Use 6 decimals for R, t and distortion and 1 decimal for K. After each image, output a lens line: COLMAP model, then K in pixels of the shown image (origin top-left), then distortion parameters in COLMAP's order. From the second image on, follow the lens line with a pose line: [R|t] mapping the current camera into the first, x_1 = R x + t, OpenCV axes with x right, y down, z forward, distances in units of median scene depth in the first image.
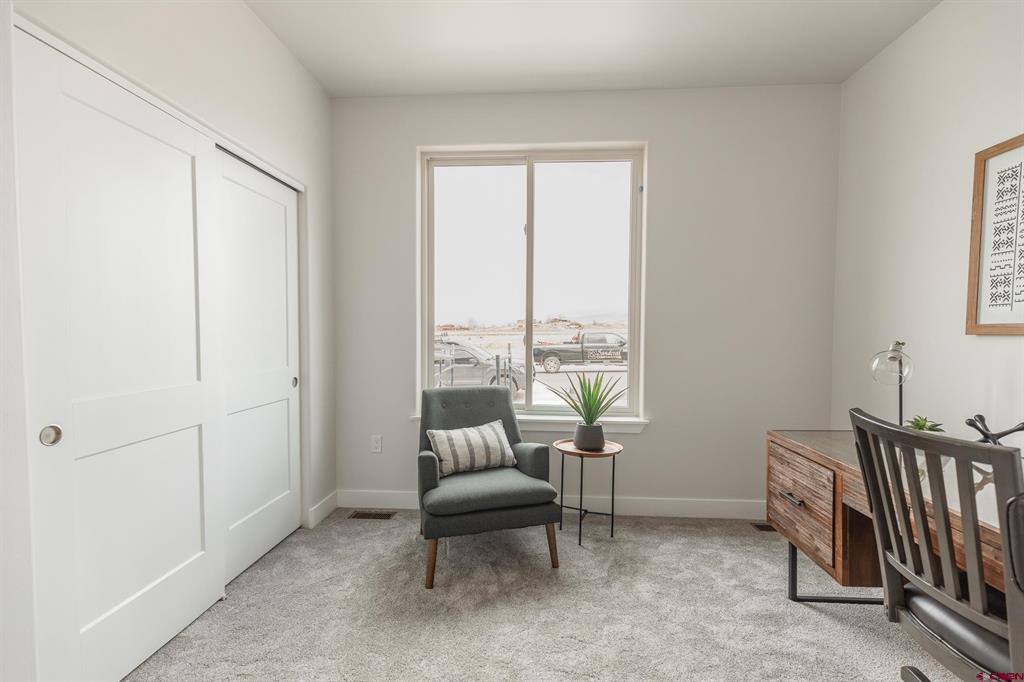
lens RADIAL K [[461.4, 0, 509.3], [0, 461.4, 339.6], [0, 0, 1]] dist [0.004501, 0.000275]
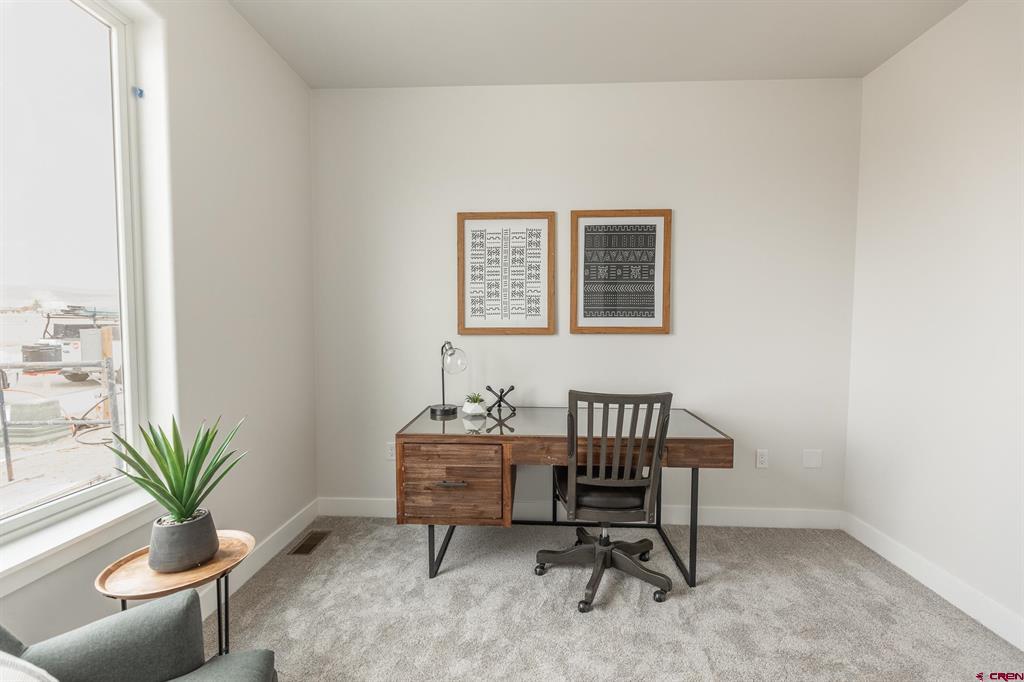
lens RADIAL K [[461.4, 0, 508.8], [0, 461.4, 344.4], [0, 0, 1]] dist [0.004501, 0.000275]
pose [[-0.021099, -0.048940, 0.998579, -0.520475], [0.019460, 0.998592, 0.049351, -0.051829], [-0.999588, 0.020474, -0.020116, 0.913553]]
